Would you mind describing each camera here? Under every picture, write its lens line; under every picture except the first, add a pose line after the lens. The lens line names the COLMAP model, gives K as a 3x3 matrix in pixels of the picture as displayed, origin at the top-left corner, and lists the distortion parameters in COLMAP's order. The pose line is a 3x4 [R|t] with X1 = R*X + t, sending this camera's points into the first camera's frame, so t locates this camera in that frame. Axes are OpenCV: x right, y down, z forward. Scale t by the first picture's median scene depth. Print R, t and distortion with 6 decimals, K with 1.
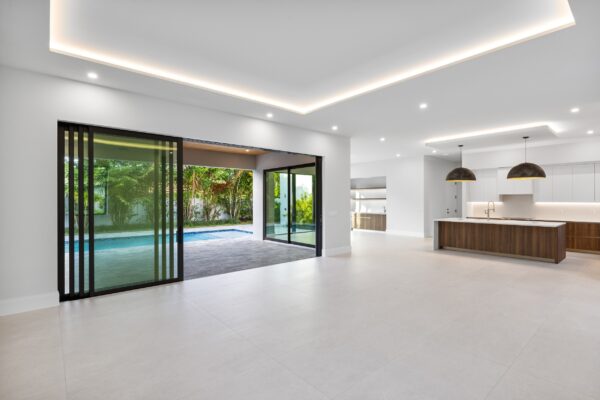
lens RADIAL K [[291.3, 0, 300.0], [0, 291.3, 200.0], [0, 0, 1]] dist [-0.005120, -0.000544]
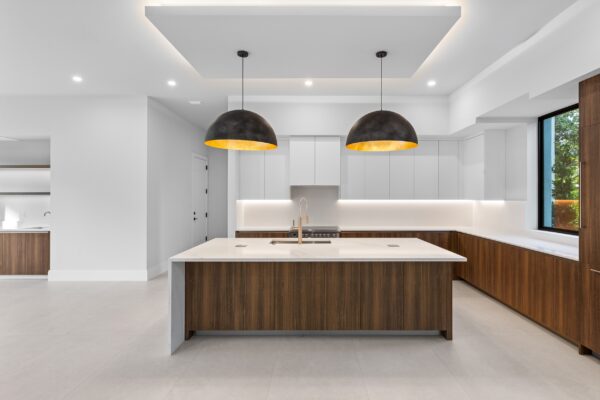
lens RADIAL K [[318.1, 0, 315.0], [0, 318.1, 195.3], [0, 0, 1]] dist [0.000655, 0.000451]
pose [[0.648446, 0.000690, 0.761260, 0.255406], [0.001265, 0.999997, -0.001984, 0.000227], [-0.761260, 0.002250, 0.648443, 0.562671]]
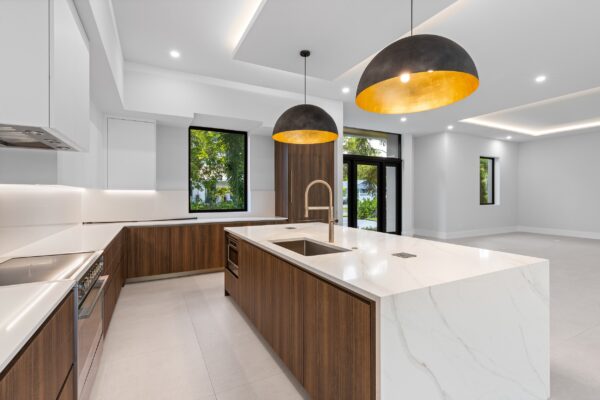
lens RADIAL K [[271.7, 0, 300.0], [0, 271.7, 200.0], [0, 0, 1]] dist [0.000817, -0.000080]
pose [[-0.970227, -0.004899, 0.242147, 0.495129], [0.000172, 0.999781, 0.020916, 0.014235], [-0.242197, 0.020335, -0.970014, 1.061810]]
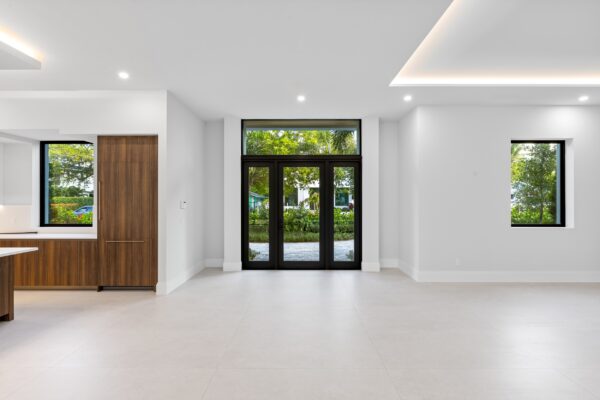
lens RADIAL K [[283.7, 0, 300.0], [0, 283.7, 200.0], [0, 0, 1]] dist [-0.002726, -0.000173]
pose [[-0.754930, 0.002286, 0.655801, 0.093254], [0.001188, 0.999997, -0.002118, 0.000092], [-0.655804, -0.000820, -0.754931, 0.698780]]
